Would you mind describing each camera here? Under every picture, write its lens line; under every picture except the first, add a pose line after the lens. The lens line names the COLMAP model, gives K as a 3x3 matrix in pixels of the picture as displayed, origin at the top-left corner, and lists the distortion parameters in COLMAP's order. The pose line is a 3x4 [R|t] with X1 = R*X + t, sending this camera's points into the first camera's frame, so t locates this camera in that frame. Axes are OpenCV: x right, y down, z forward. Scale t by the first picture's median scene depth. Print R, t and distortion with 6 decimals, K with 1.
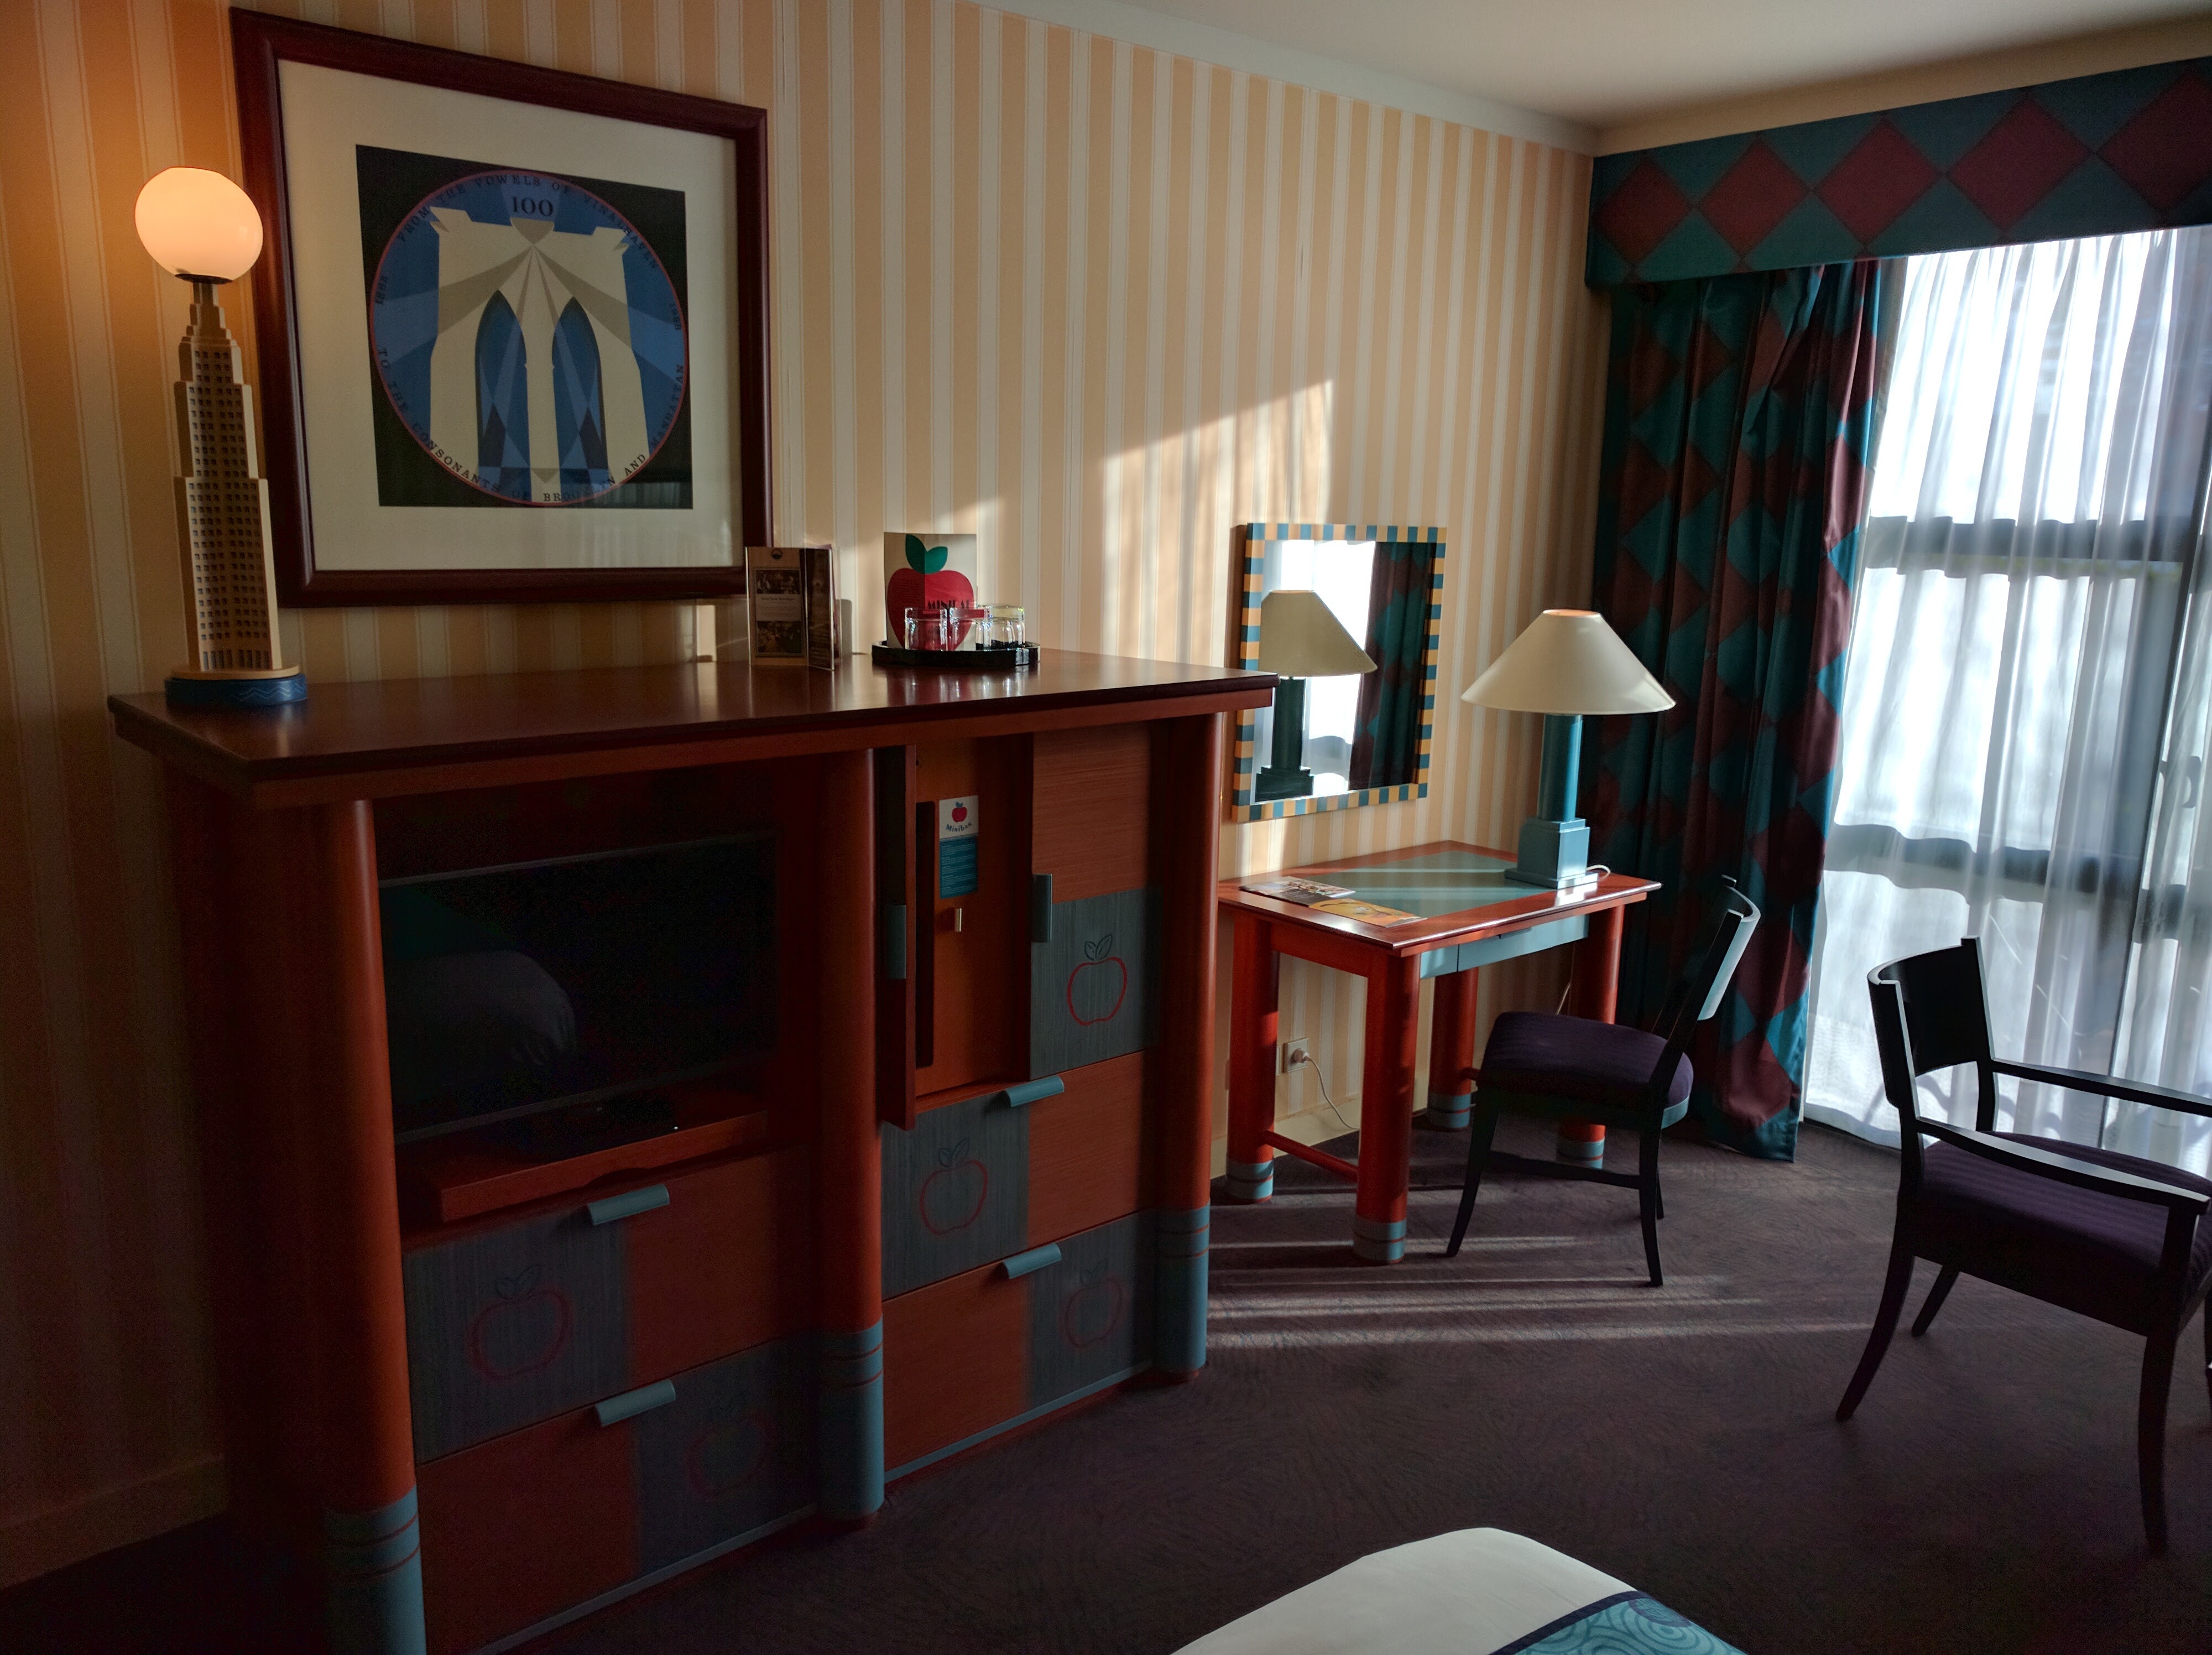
lens RADIAL K [[1645.3, 0, 1106.0], [0, 1645.3, 827.5], [0, 0, 1]] dist [0.002369, -0.002504]
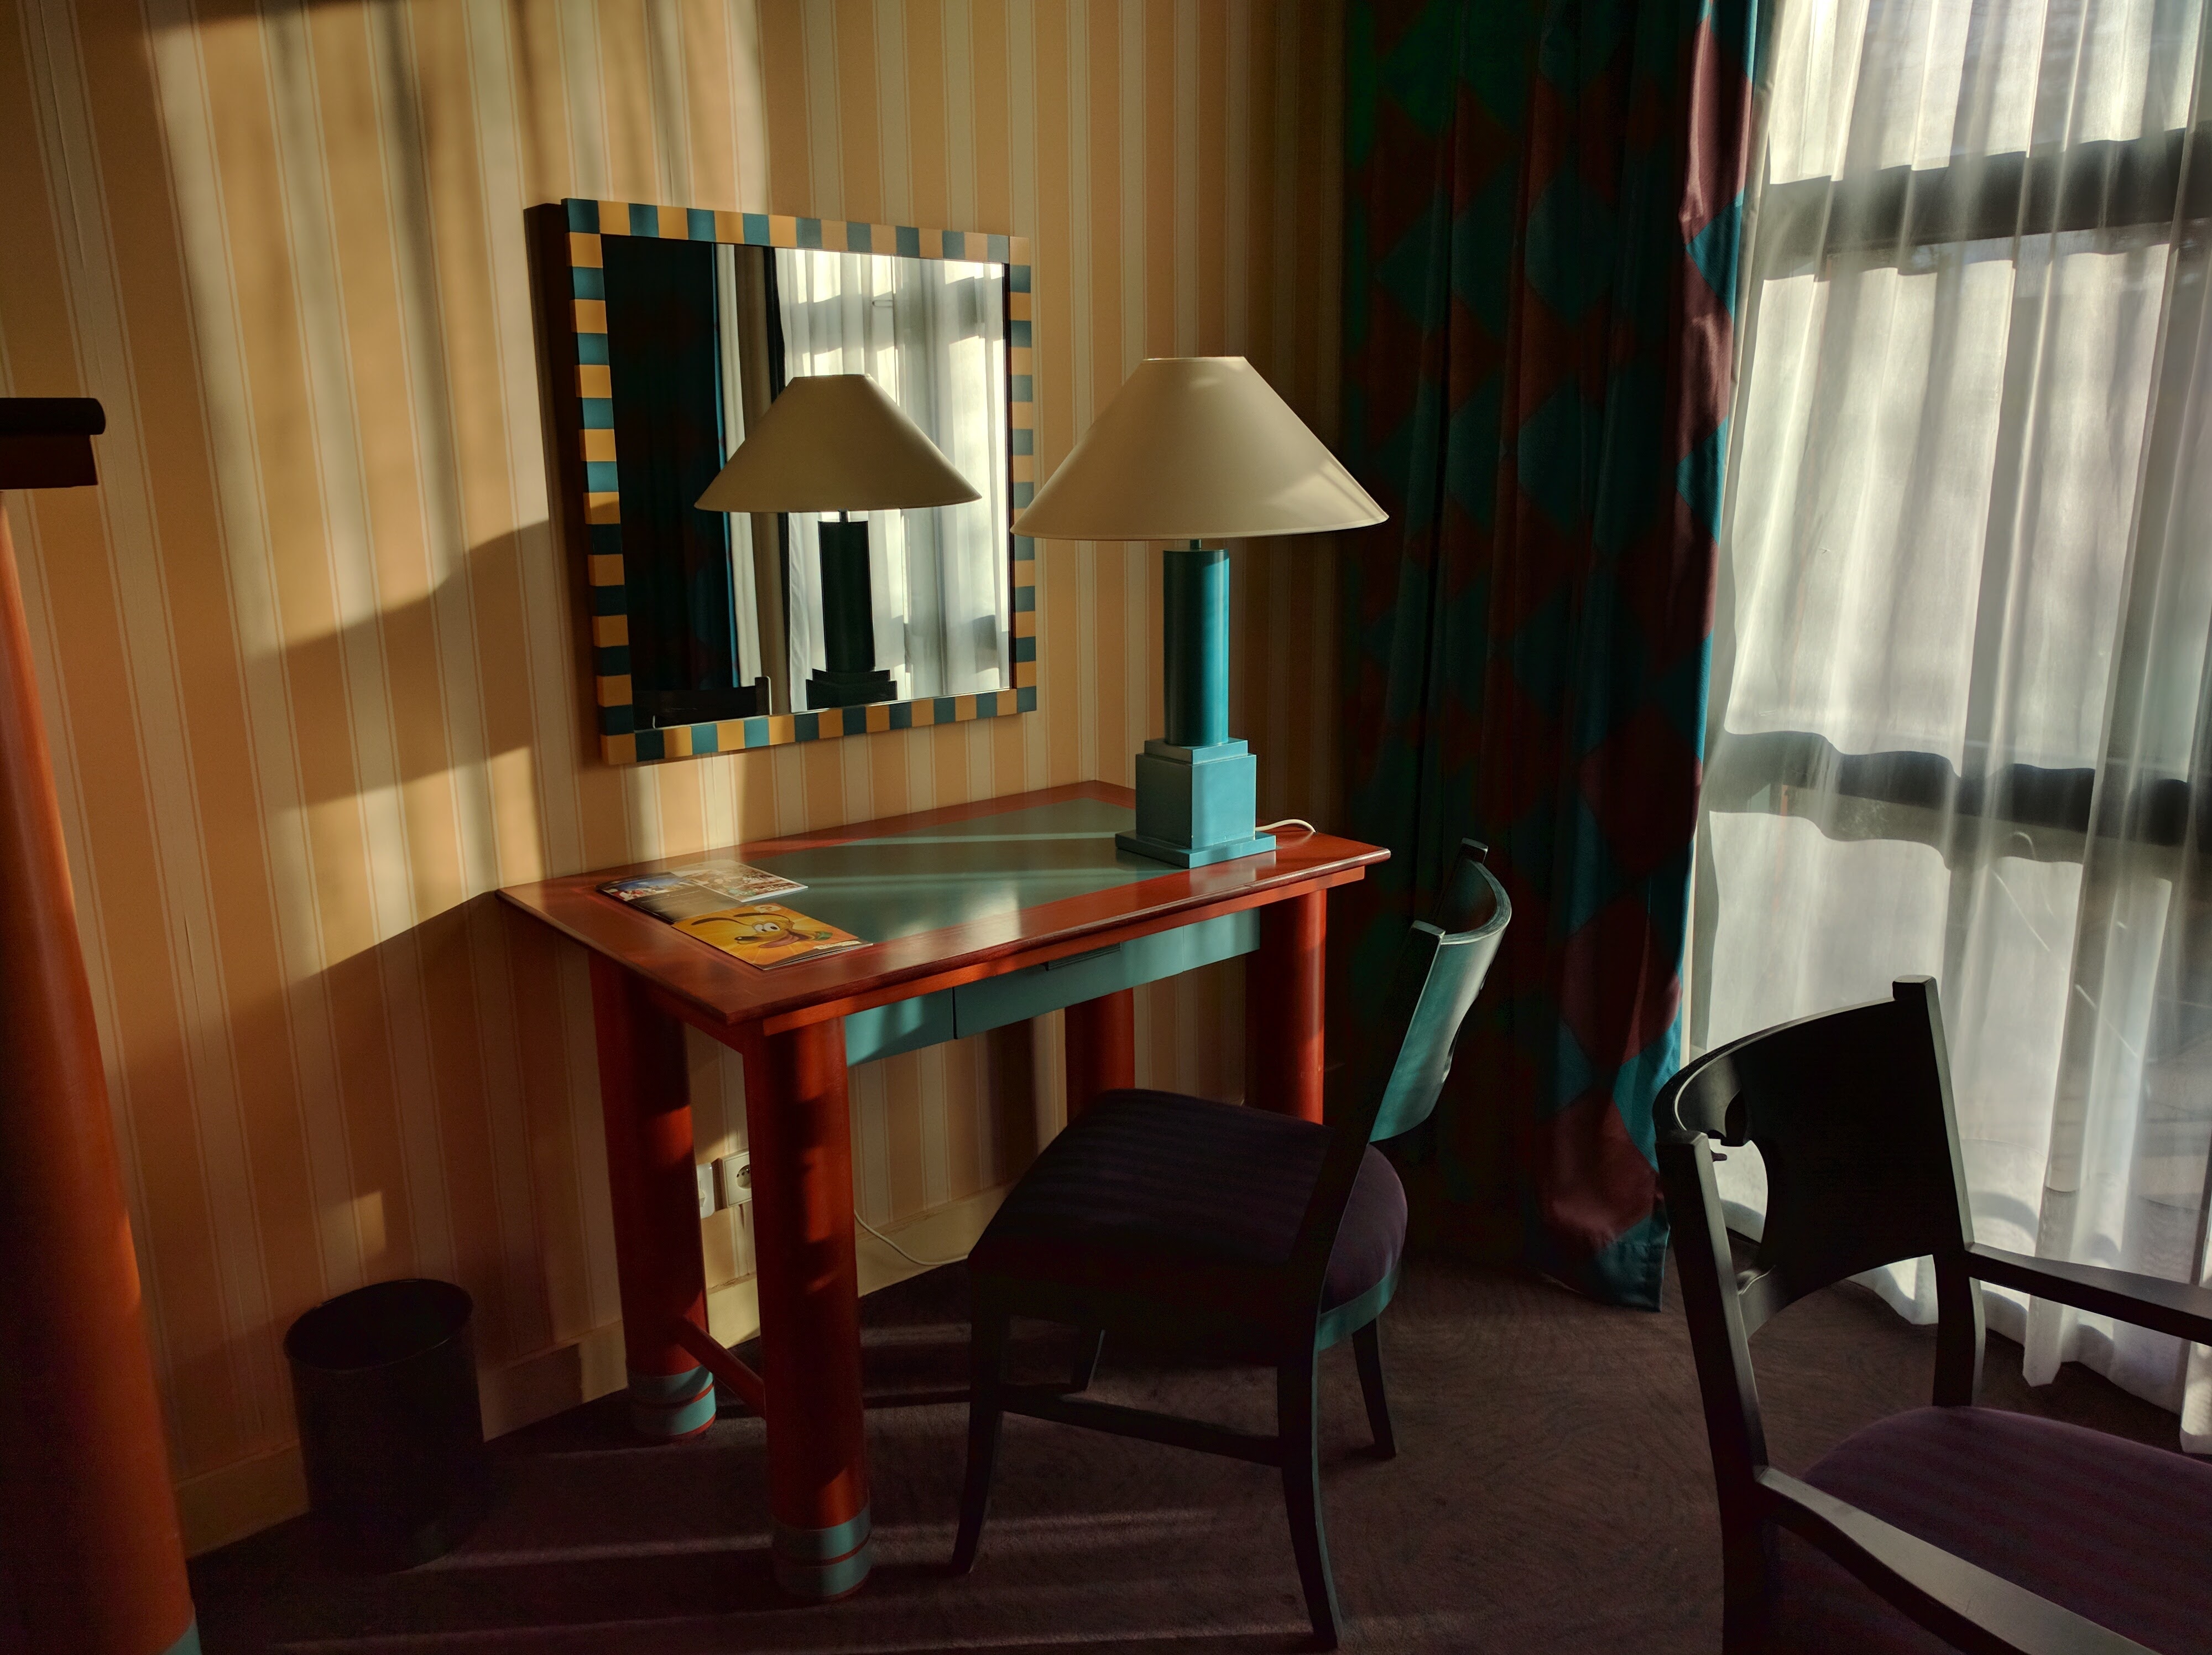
lens RADIAL K [[1651.5, 0, 1121.0], [0, 1651.5, 817.4], [0, 0, 1]] dist [-0.004781, 0.025948]
pose [[0.999470, -0.029086, -0.014608, 0.254306], [0.029611, 0.998871, 0.037136, -0.000305], [0.013511, -0.037549, 0.999203, 0.440517]]
